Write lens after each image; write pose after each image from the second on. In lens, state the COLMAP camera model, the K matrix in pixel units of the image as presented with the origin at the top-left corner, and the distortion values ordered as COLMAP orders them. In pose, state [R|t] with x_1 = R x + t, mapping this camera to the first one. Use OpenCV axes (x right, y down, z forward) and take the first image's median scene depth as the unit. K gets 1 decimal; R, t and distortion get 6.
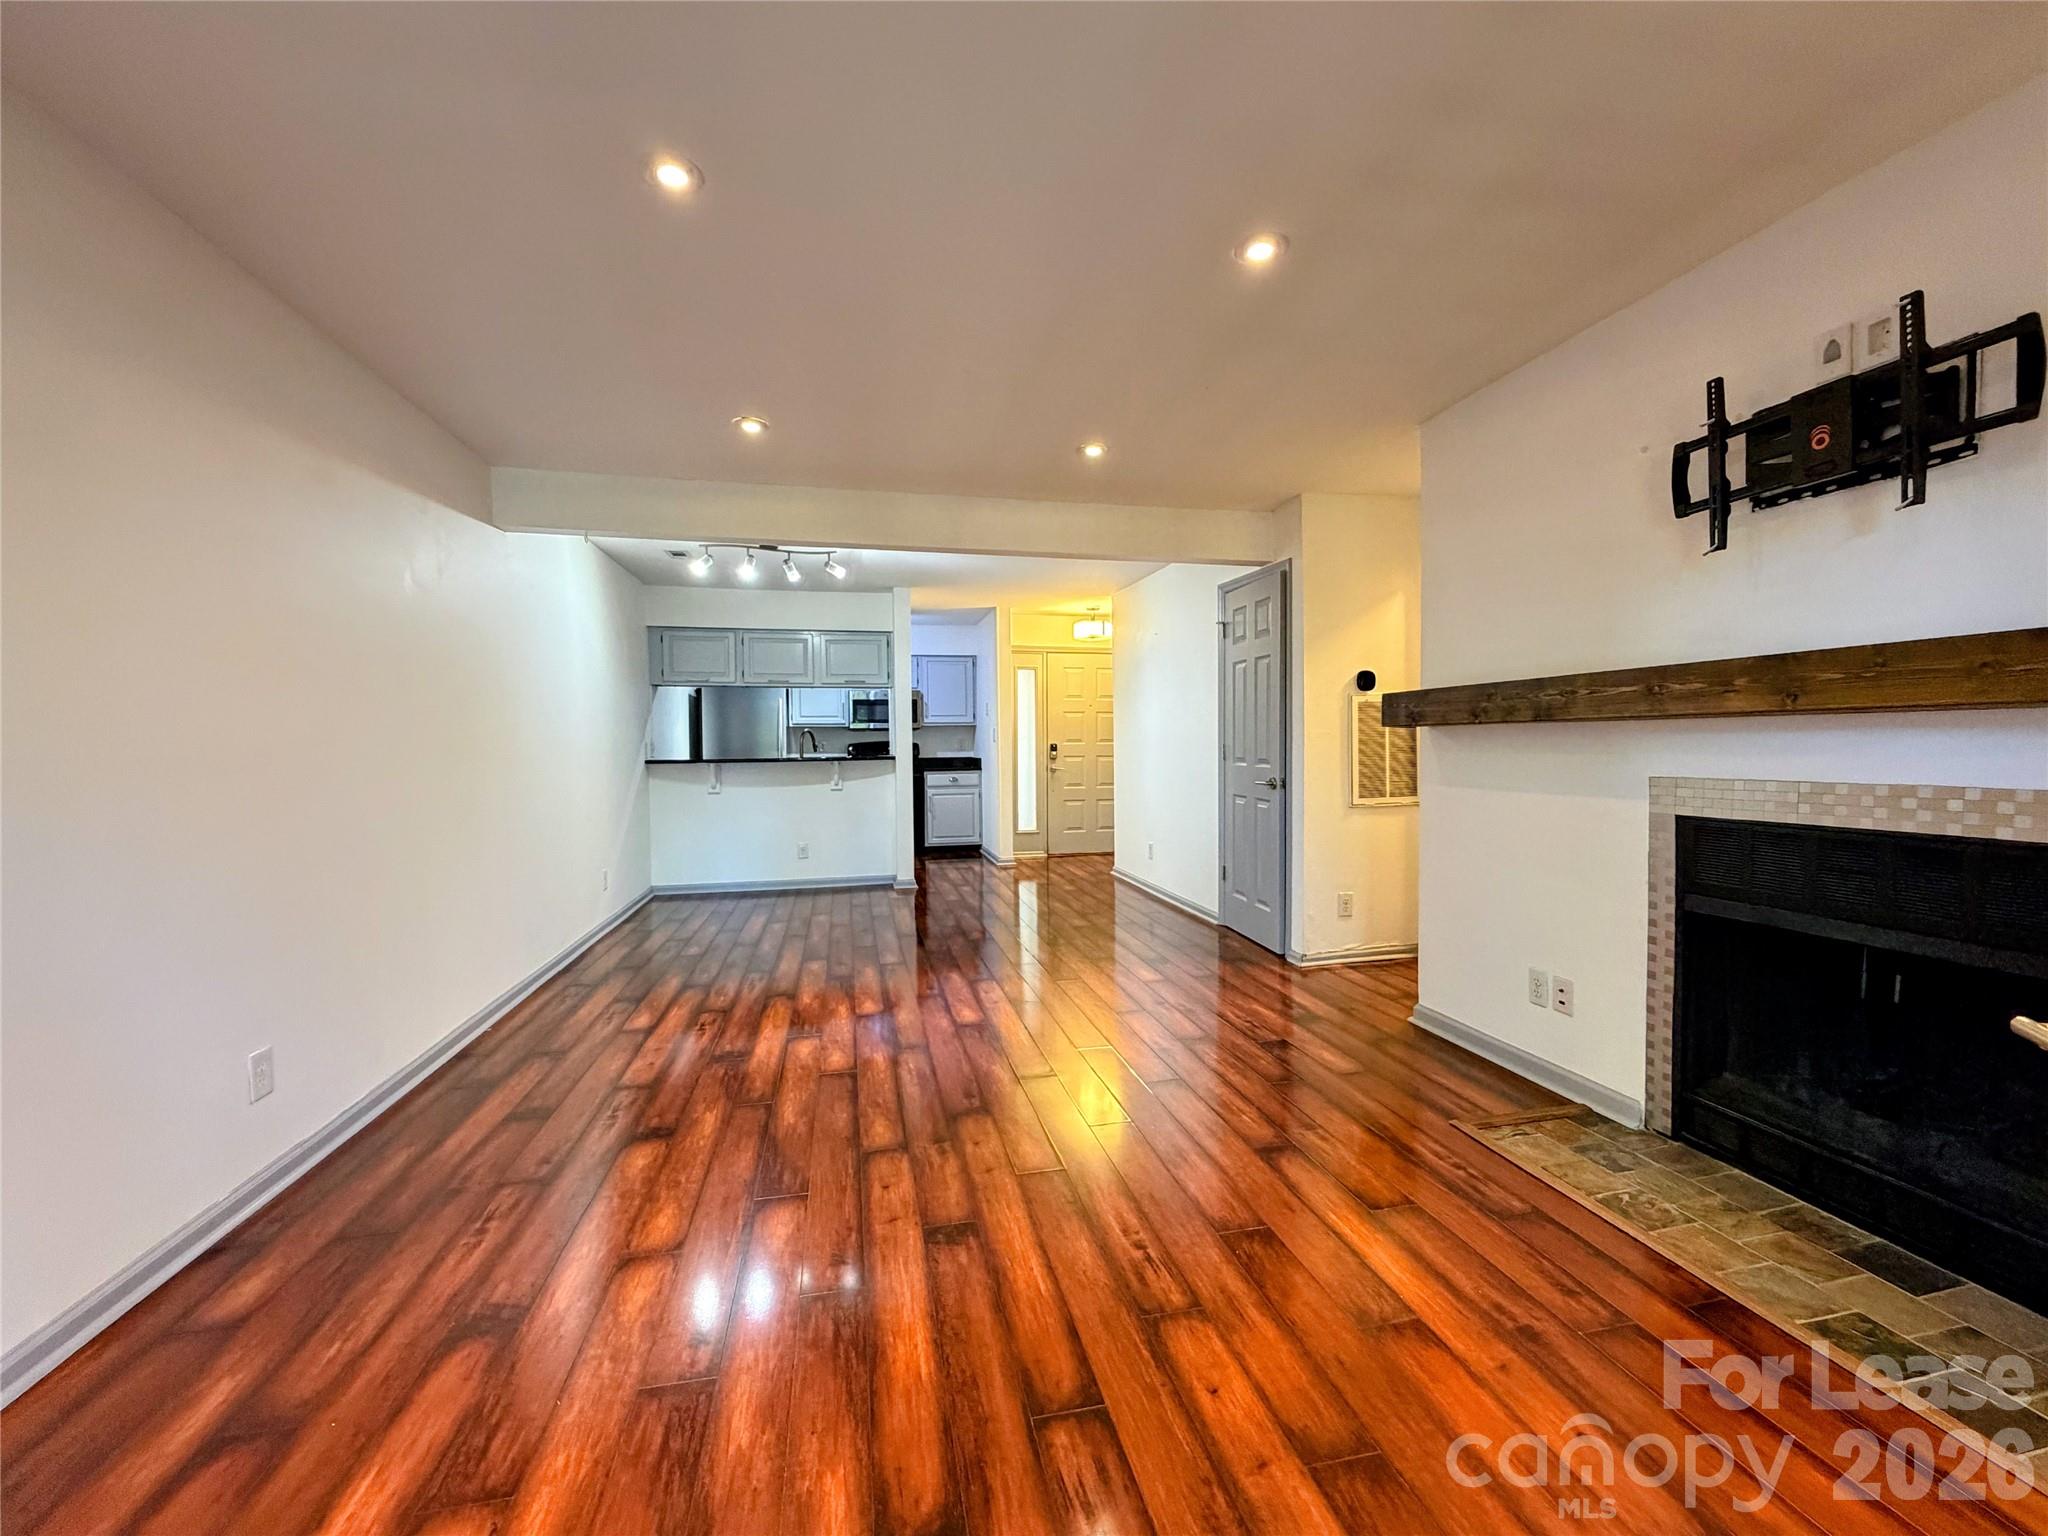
lens RADIAL K [[818.2, 0, 1016.0], [0, 818.2, 769.8], [0, 0, 1]] dist [-0.001170, -0.000241]
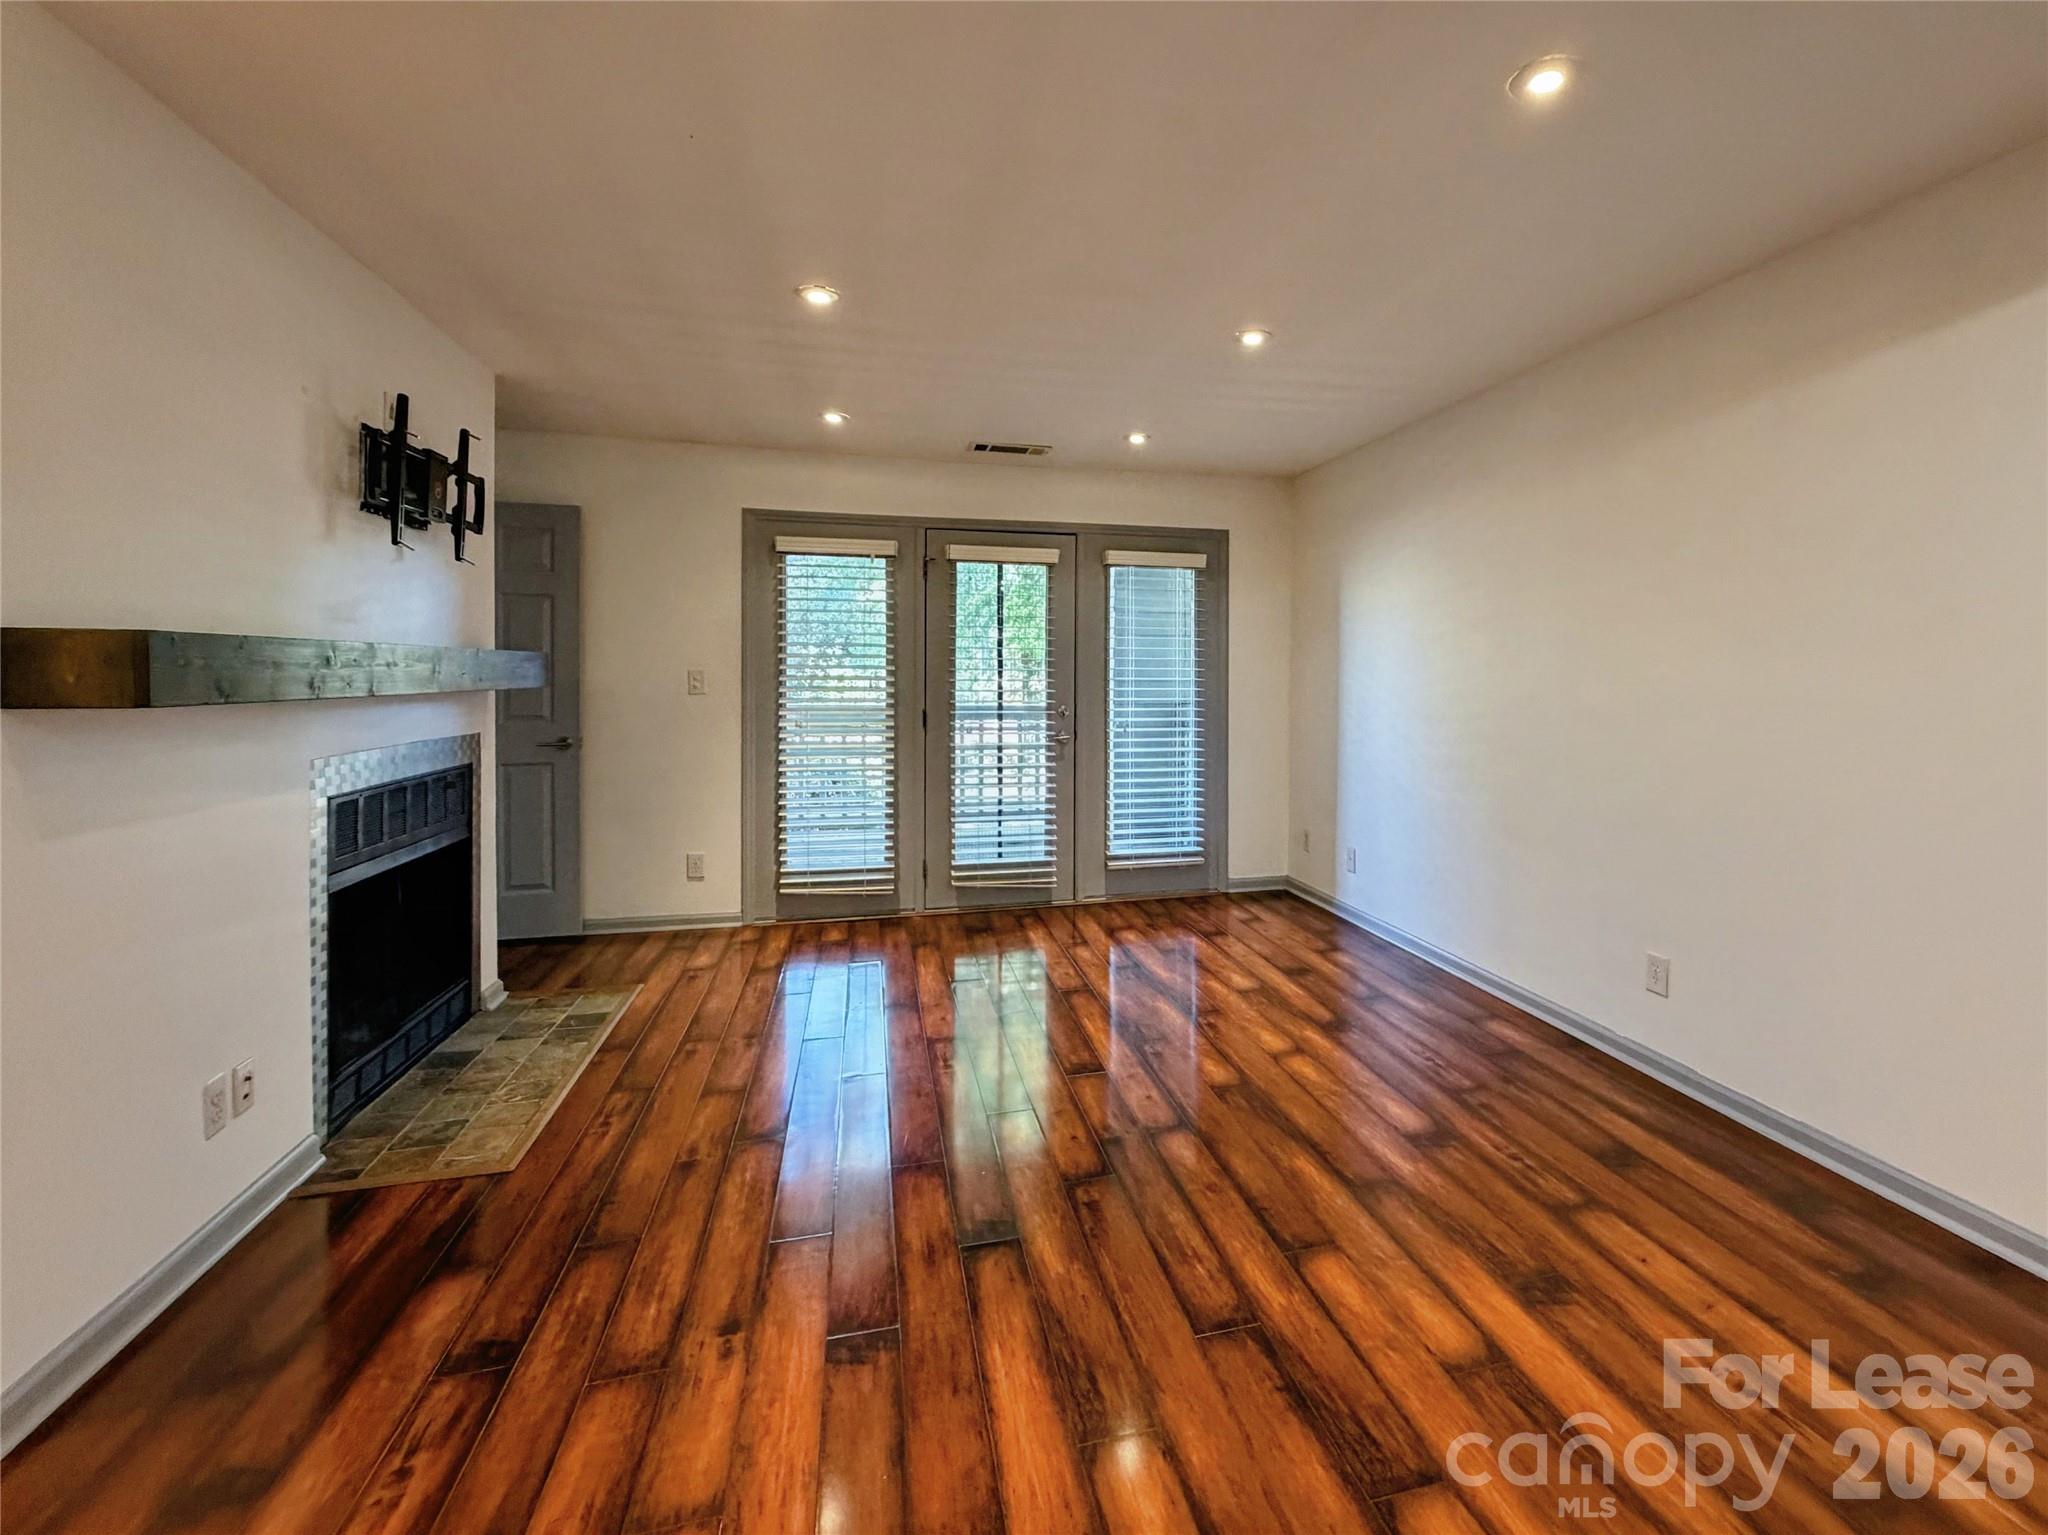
lens RADIAL K [[944.3, 0, 1126.8], [0, 944.3, 686.0], [0, 0, 1]] dist [-0.002027, -0.000316]
pose [[-0.997615, 0.010251, -0.068260, -0.020958], [0.007098, 0.998904, 0.046270, -0.058118], [0.068660, 0.045675, -0.996594, 1.071402]]
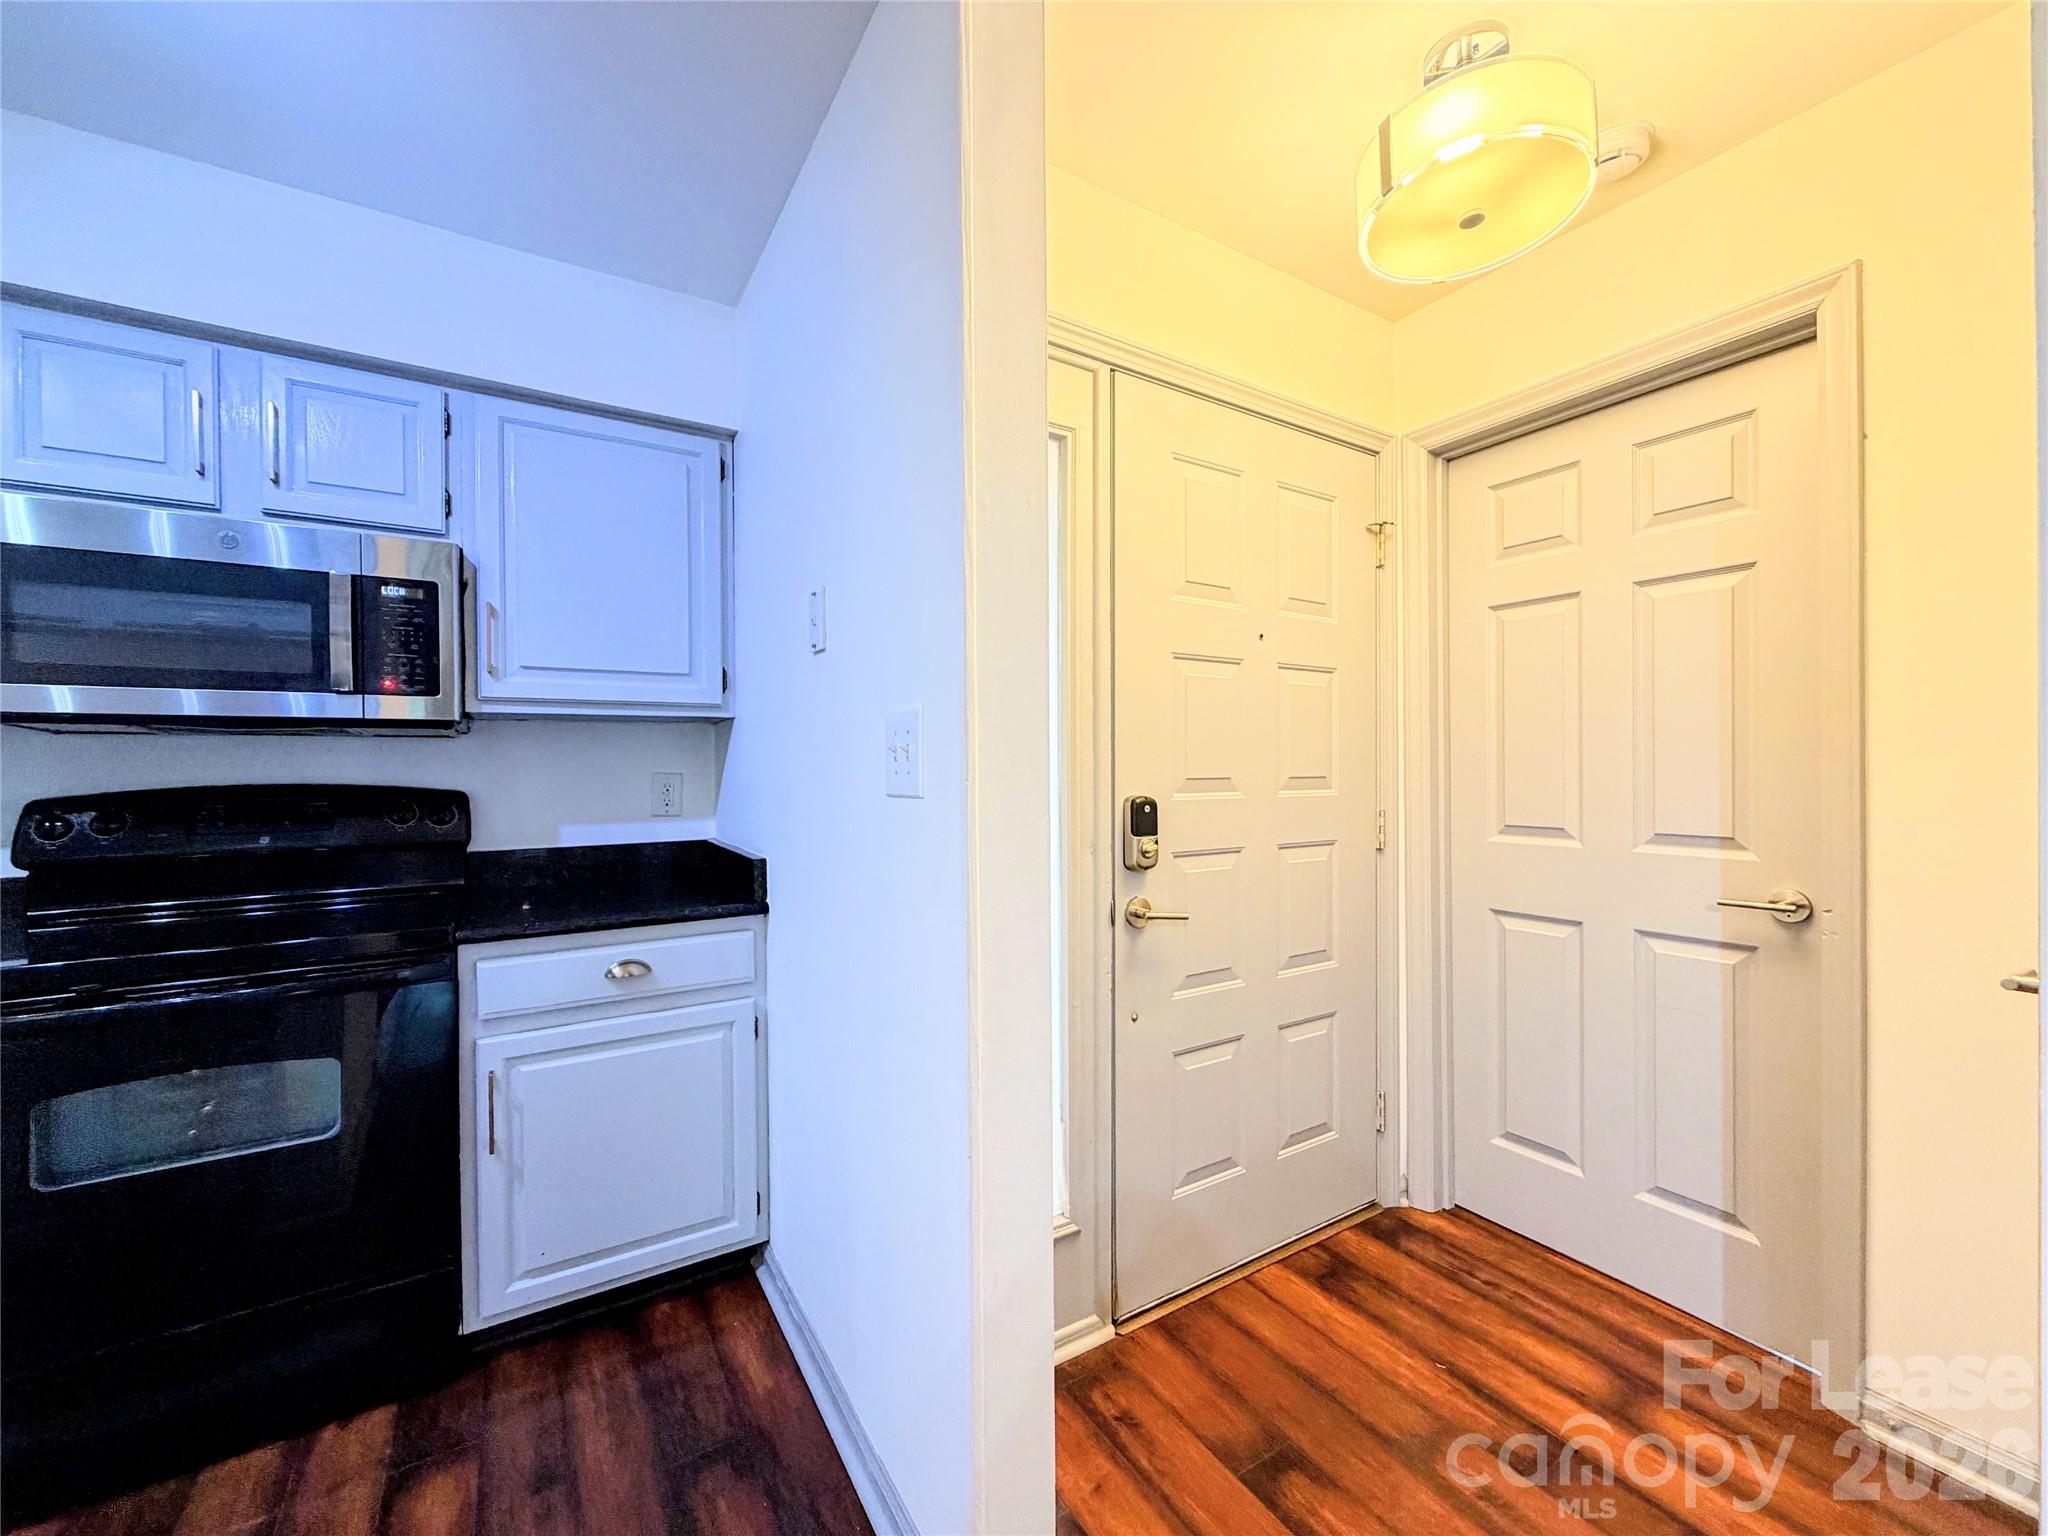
lens RADIAL K [[818.2, 0, 1016.0], [0, 818.2, 769.8], [0, 0, 1]] dist [-0.001170, -0.000241]
pose [[0.942761, 0.001976, 0.333464, -0.100494], [0.009005, 0.999467, -0.031382, -0.060254], [-0.333348, 0.032588, 0.942240, 1.472915]]
